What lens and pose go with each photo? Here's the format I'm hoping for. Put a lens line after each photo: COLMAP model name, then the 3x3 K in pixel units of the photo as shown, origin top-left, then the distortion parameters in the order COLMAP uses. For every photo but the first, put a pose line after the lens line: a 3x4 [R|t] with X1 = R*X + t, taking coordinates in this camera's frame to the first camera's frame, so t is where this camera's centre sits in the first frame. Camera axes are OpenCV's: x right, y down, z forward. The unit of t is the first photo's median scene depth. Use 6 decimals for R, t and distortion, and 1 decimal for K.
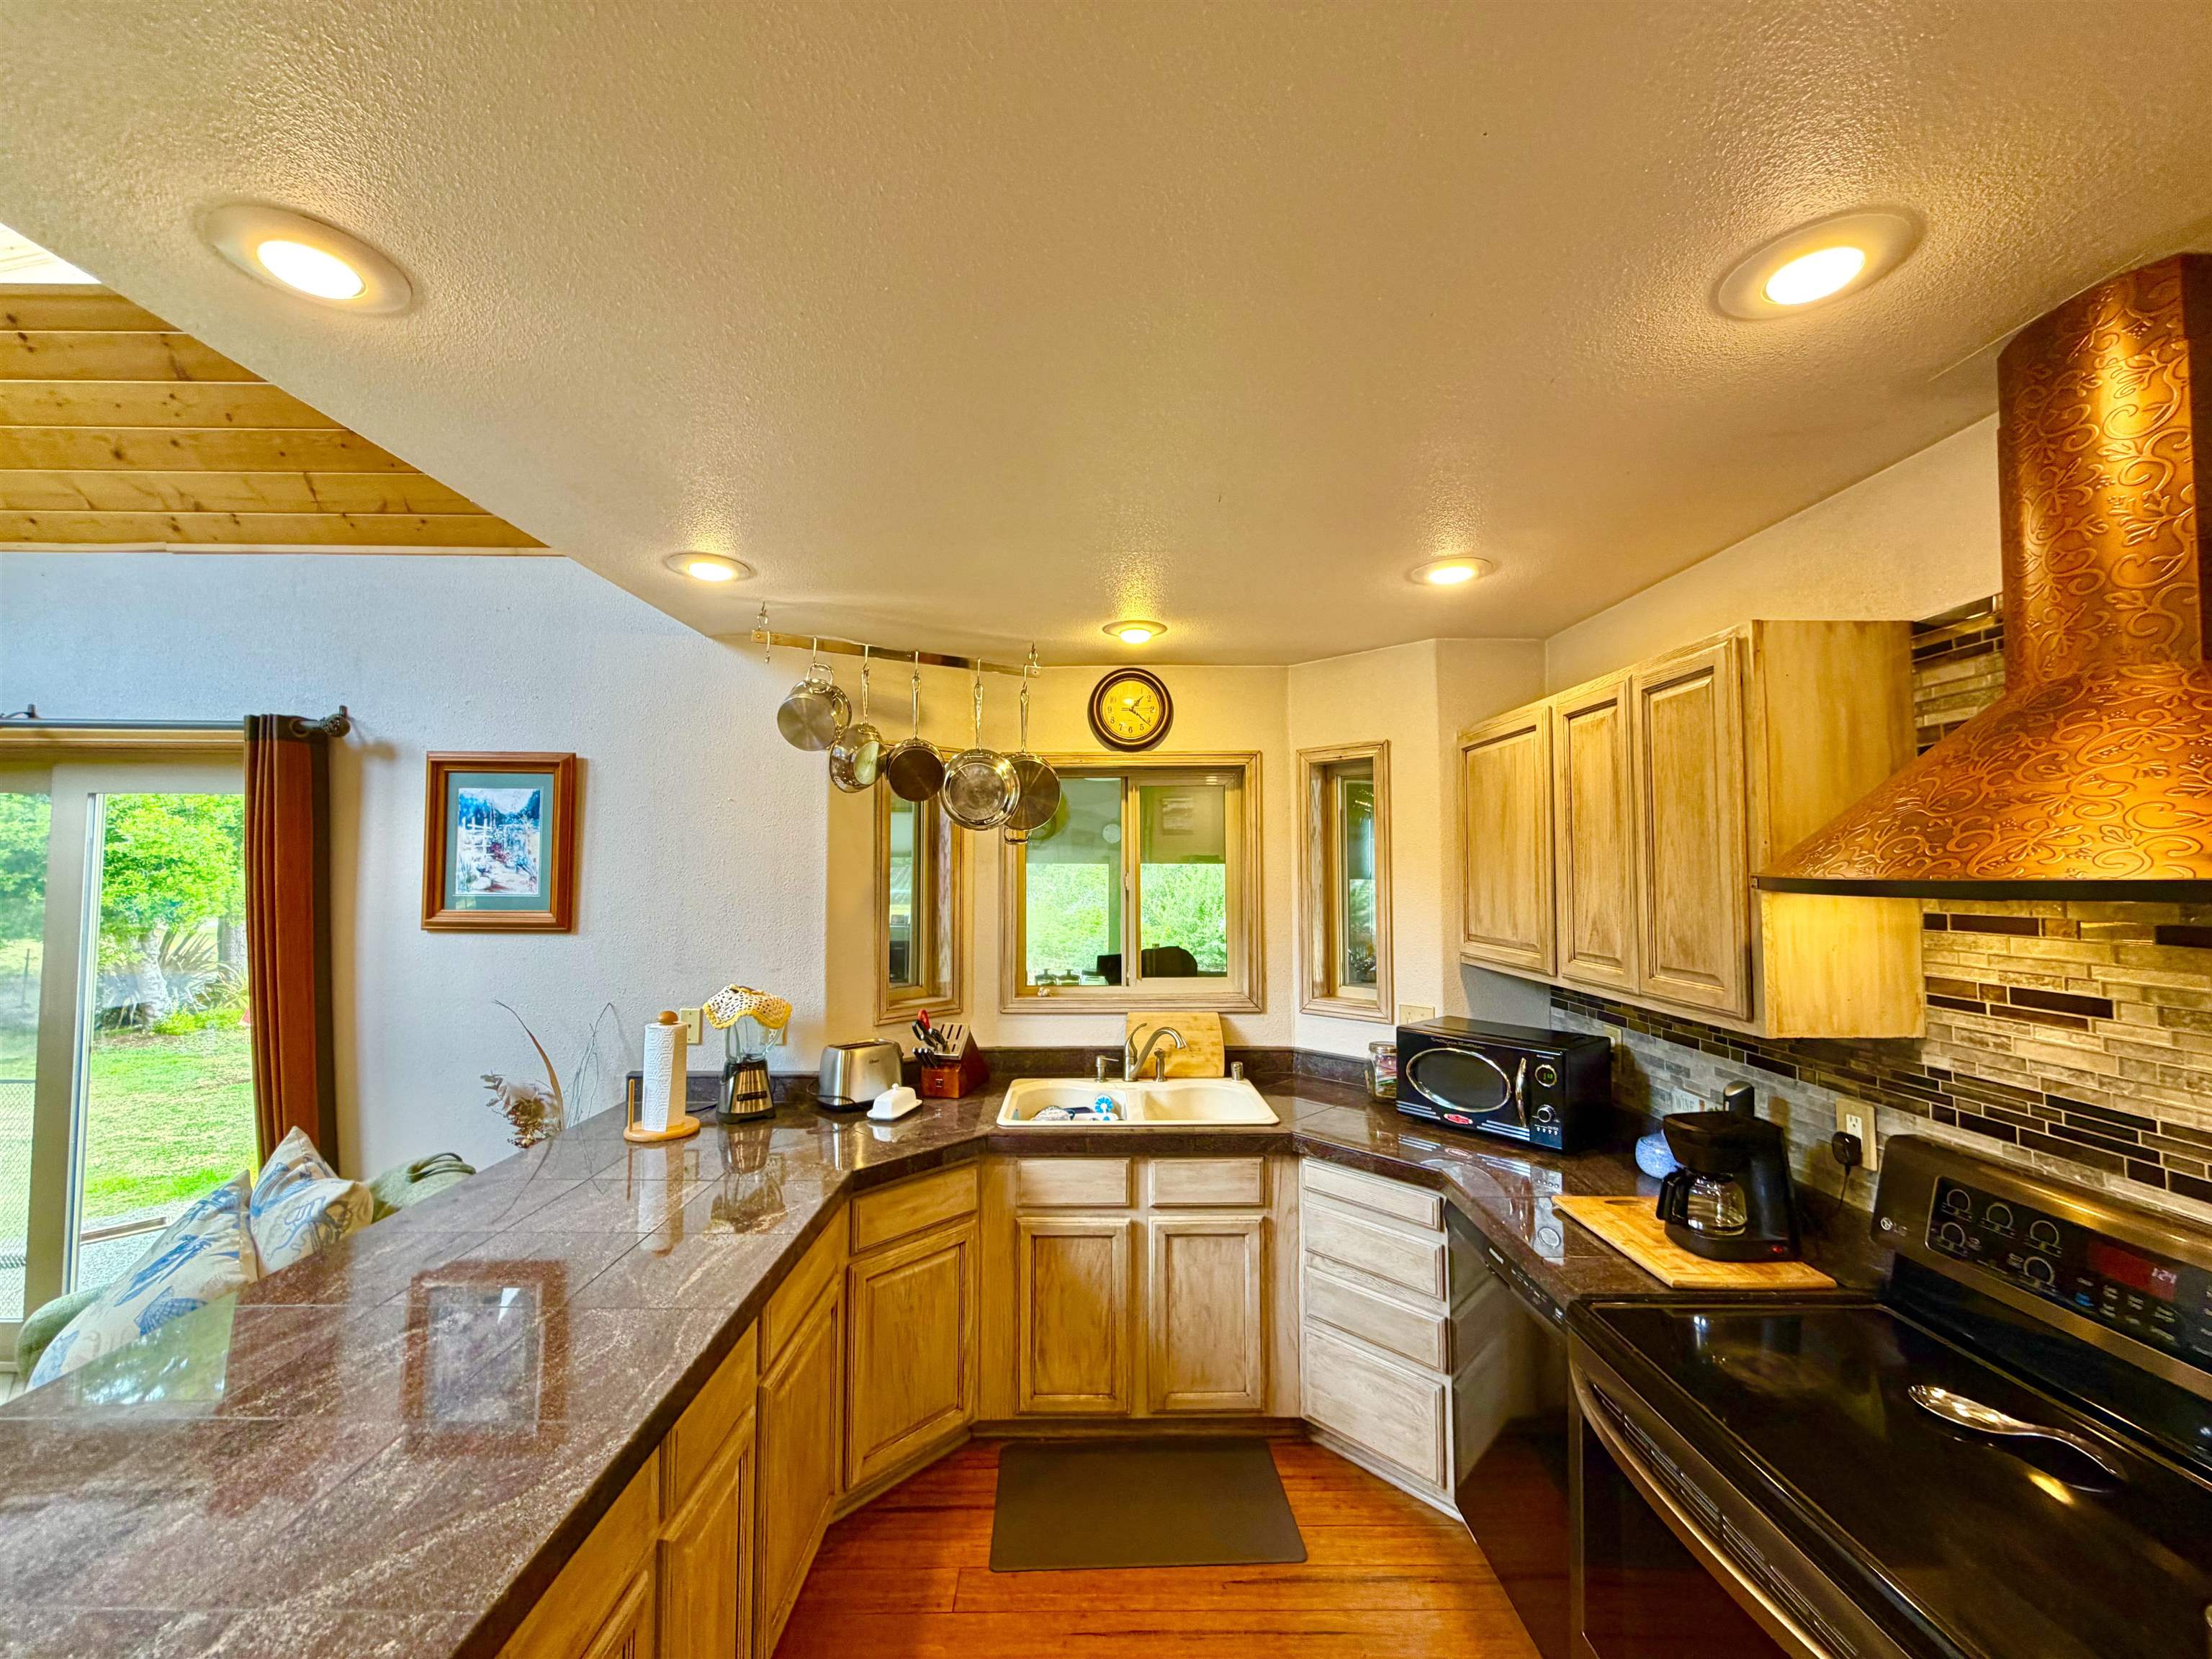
lens RADIAL K [[883.0, 0, 1097.0], [0, 883.0, 831.3], [0, 0, 1]] dist [0.000277, 0.000194]
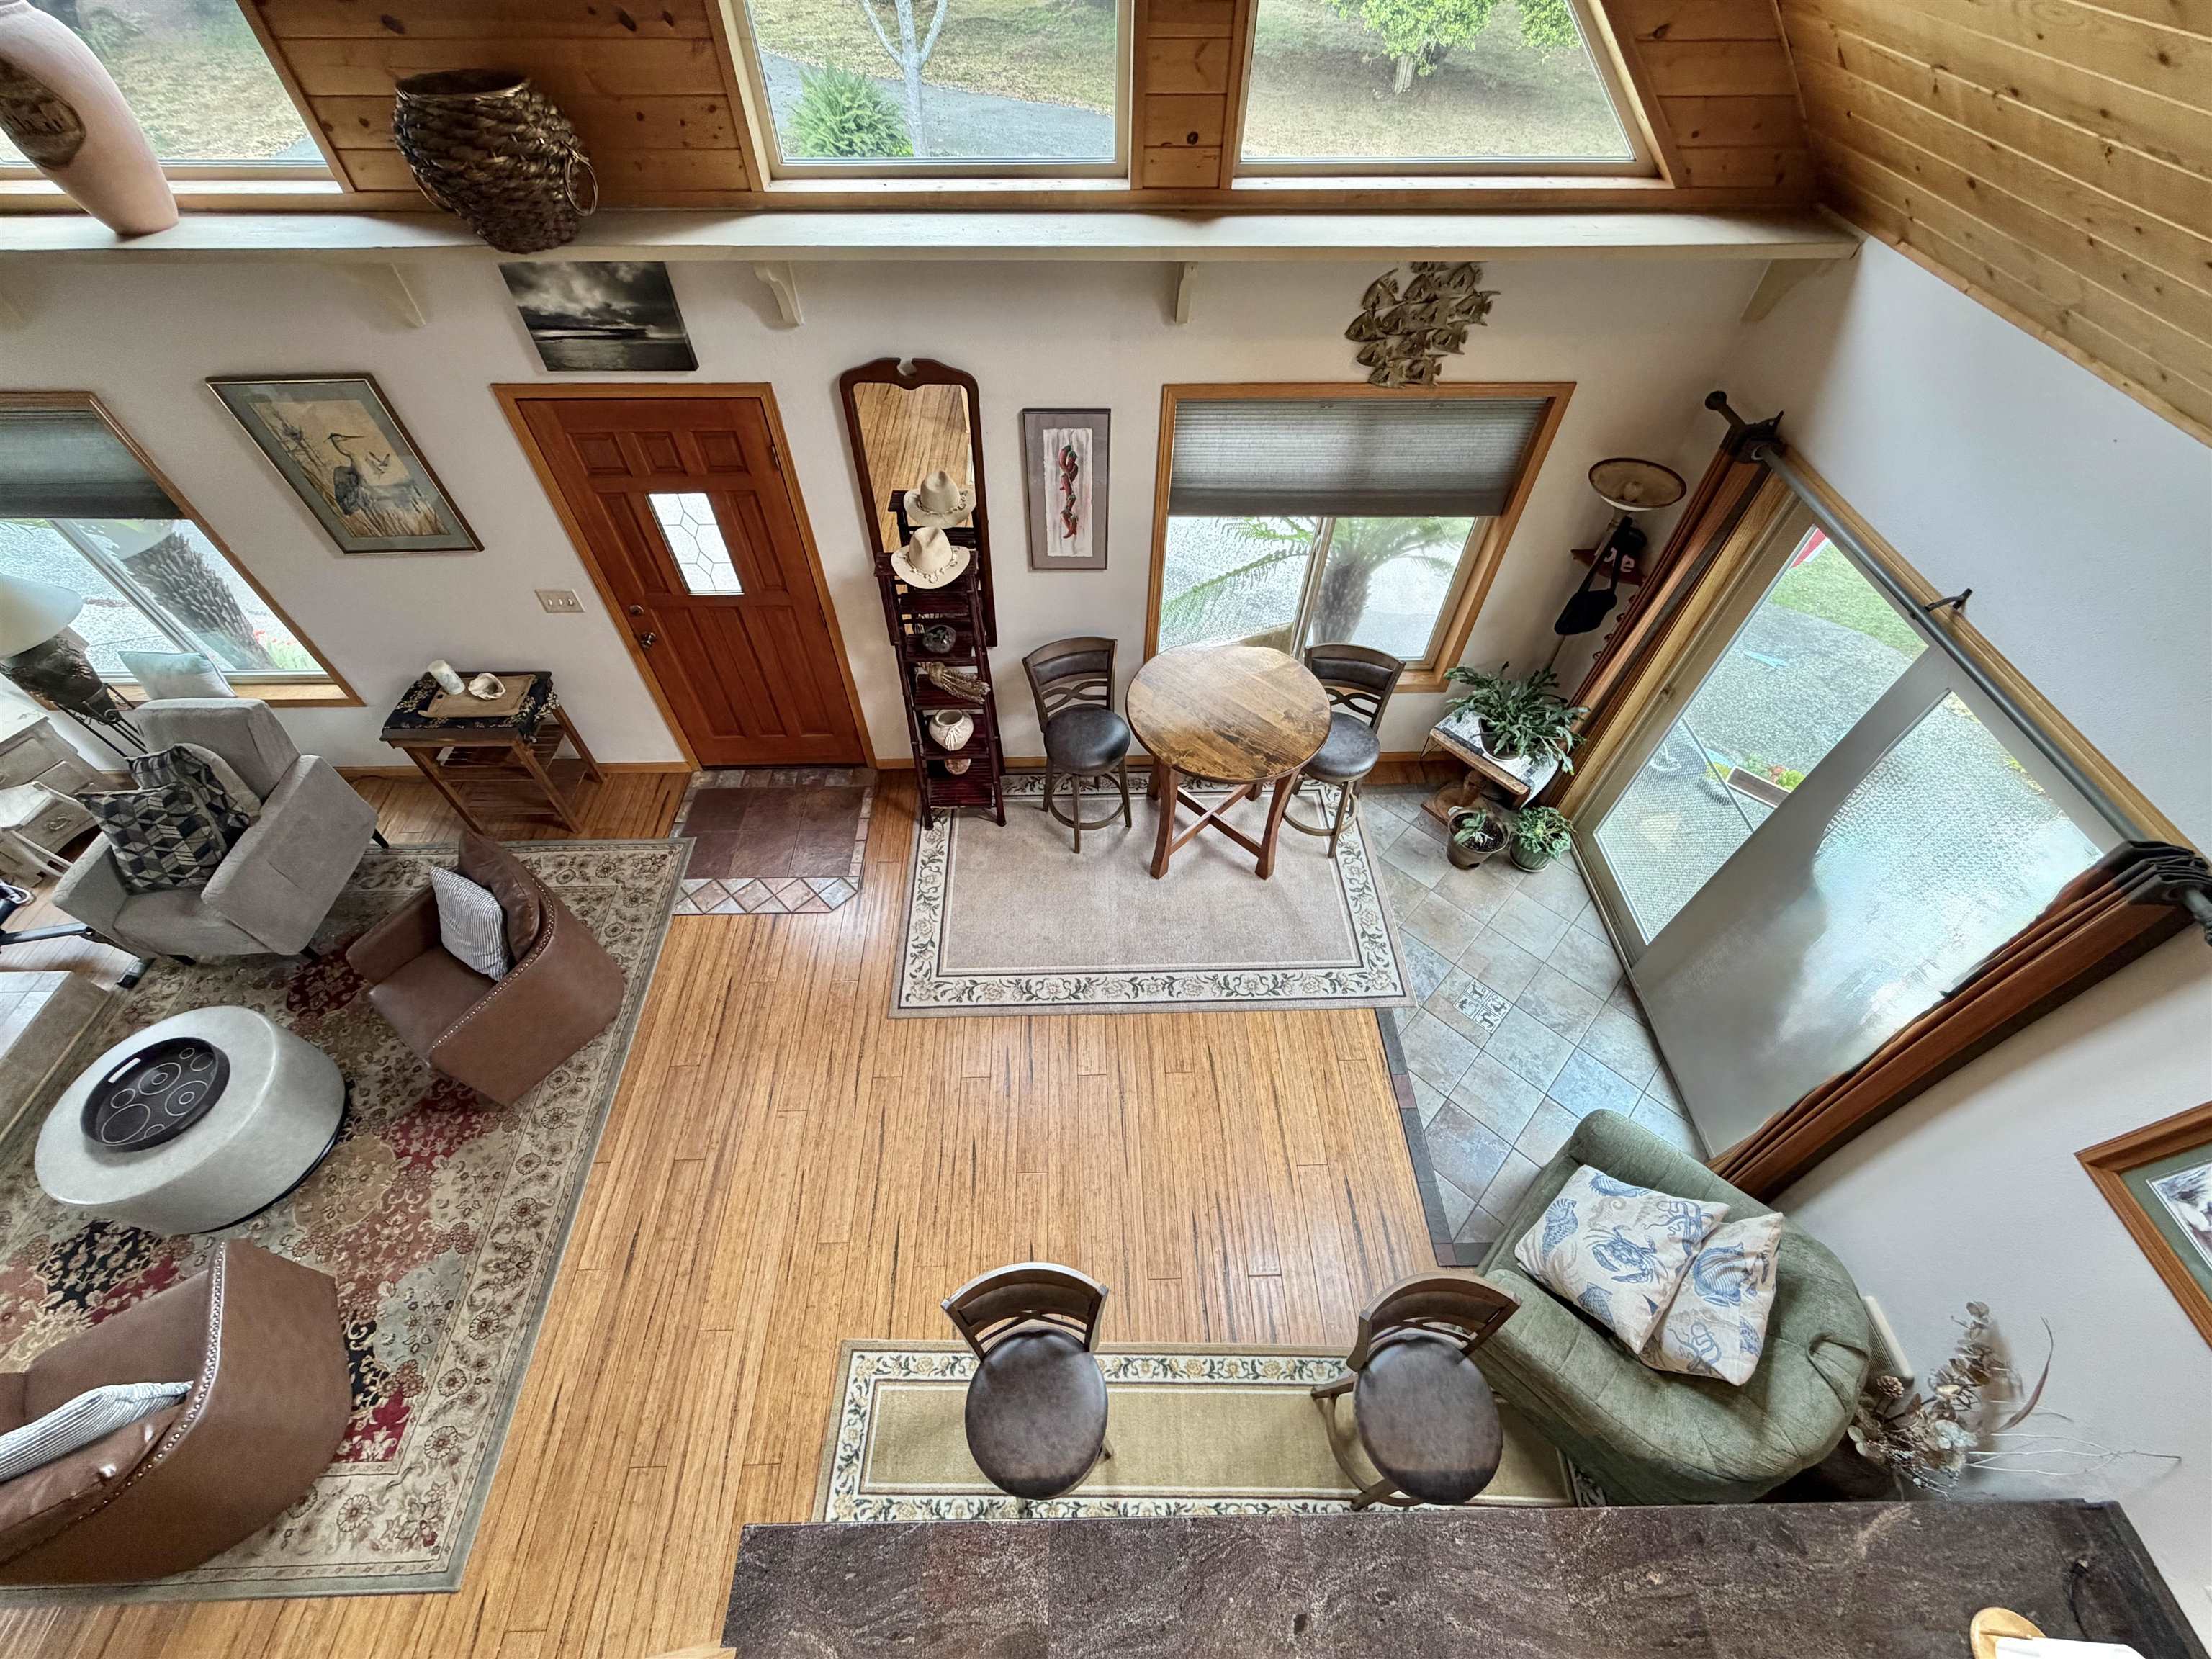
lens RADIAL K [[883.0, 0, 1101.1], [0, 883.0, 828.4], [0, 0, 1]] dist [0.000277, 0.000194]
pose [[0.017005, 0.778338, -0.627615, -0.589104], [0.038028, 0.626748, 0.778293, -0.792913], [0.999132, -0.037102, -0.018941, 0.203230]]
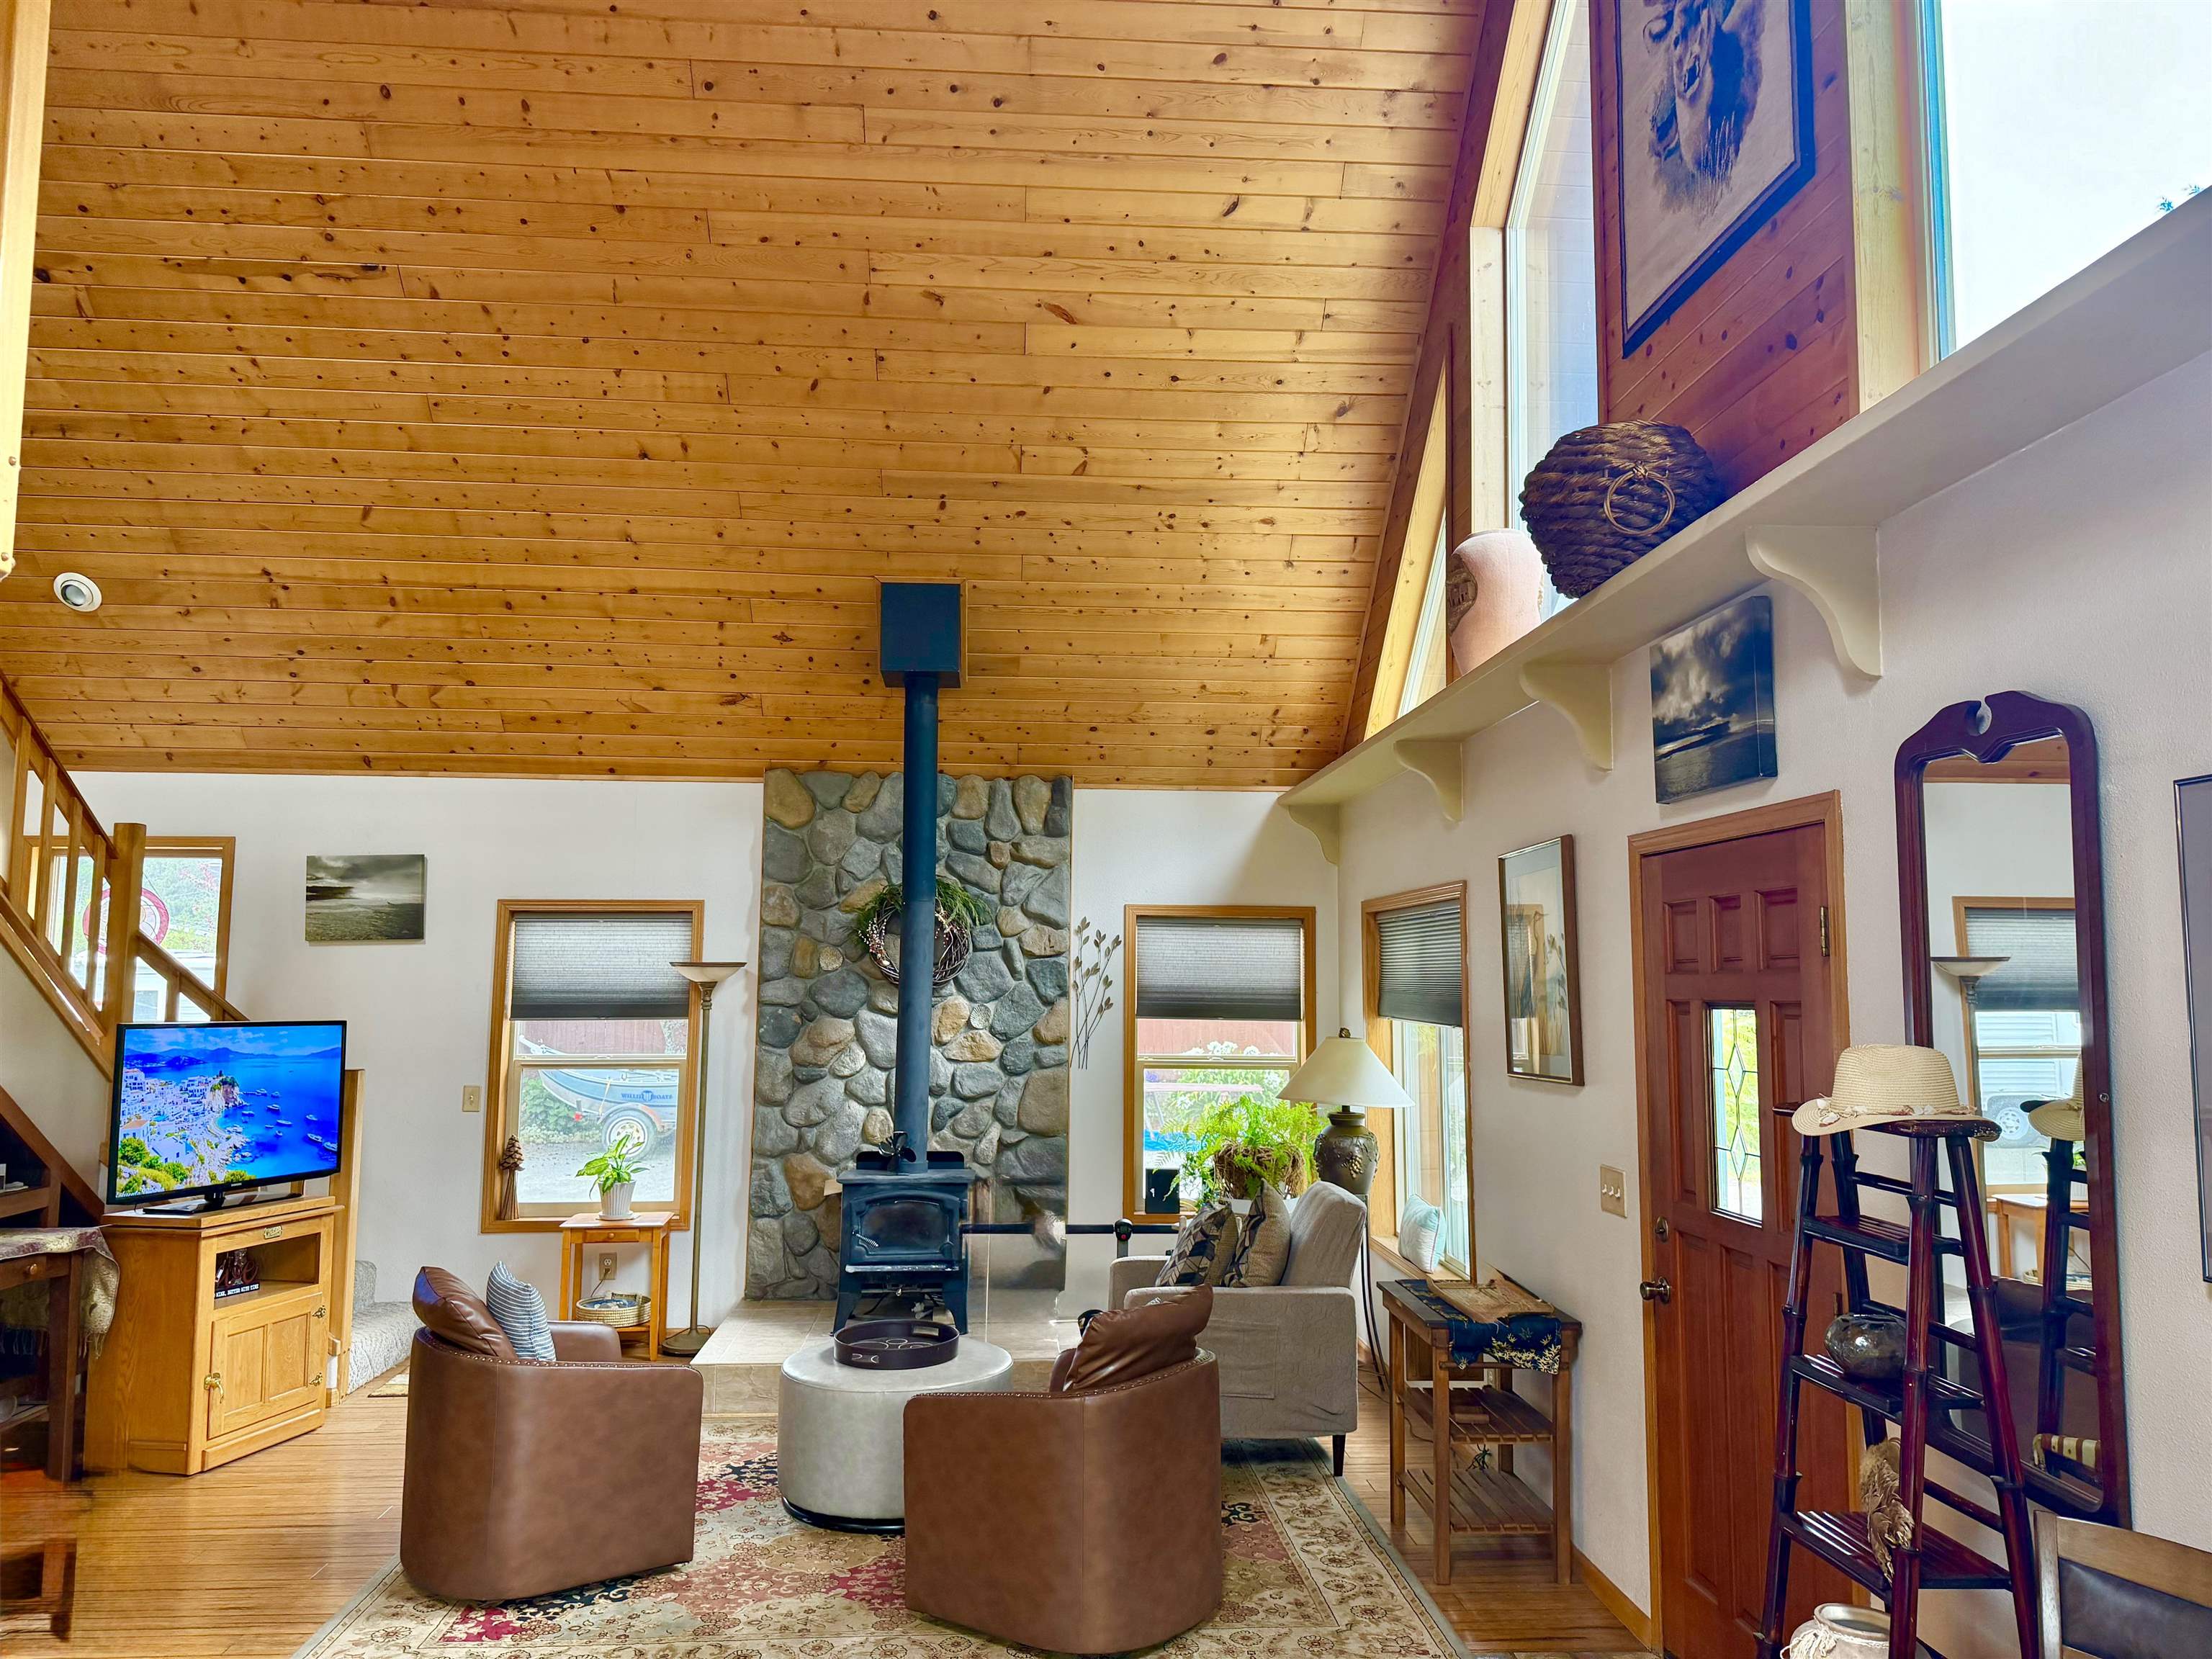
lens RADIAL K [[1539.6, 0, 1099.9], [0, 1539.6, 843.6], [0, 0, 1]] dist [0.070839, -0.085472]
pose [[-0.998217, -0.015364, -0.057676, -1.263252], [-0.007517, 0.990970, -0.133874, 0.018658], [0.059212, -0.133202, -0.989319, 0.938054]]
